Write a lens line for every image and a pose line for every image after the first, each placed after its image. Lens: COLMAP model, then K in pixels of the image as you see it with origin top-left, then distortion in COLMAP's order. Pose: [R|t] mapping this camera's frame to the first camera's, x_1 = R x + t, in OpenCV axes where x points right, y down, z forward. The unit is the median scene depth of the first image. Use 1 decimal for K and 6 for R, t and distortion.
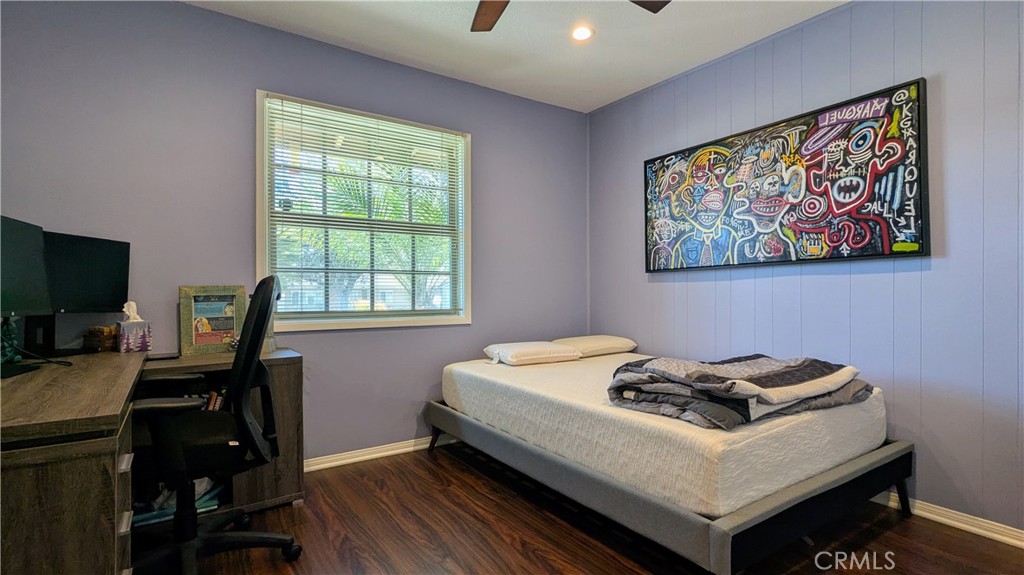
lens RADIAL K [[478.7, 0, 510.9], [0, 478.7, 290.1], [0, 0, 1]] dist [-0.001992, 0.000351]
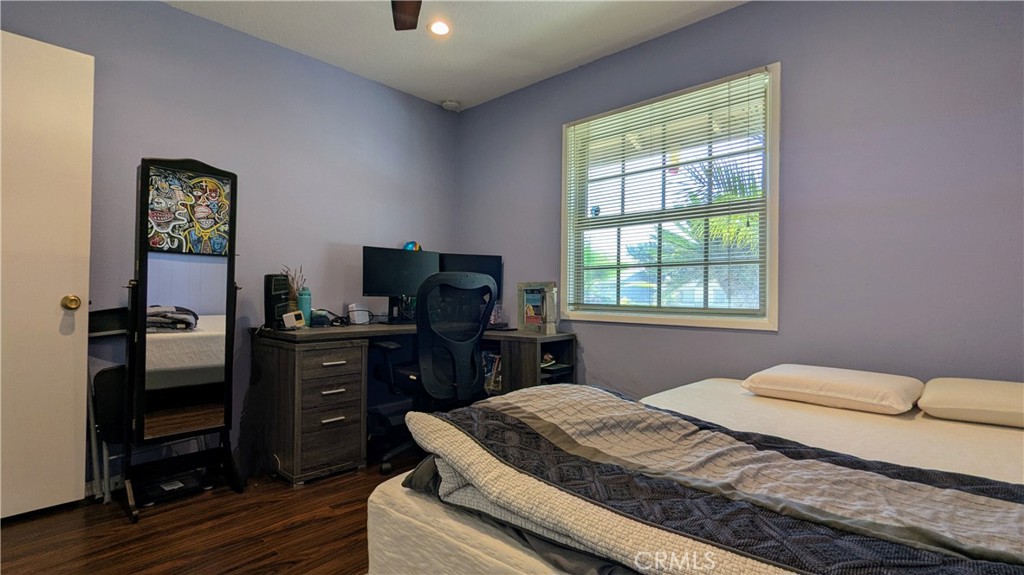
lens RADIAL K [[478.7, 0, 510.9], [0, 478.7, 290.1], [0, 0, 1]] dist [-0.001992, 0.000351]
pose [[0.258228, 0.006363, -0.966063, 0.618088], [0.003104, 0.999968, 0.007416, 0.003021], [0.966079, -0.004914, 0.258200, 0.525379]]
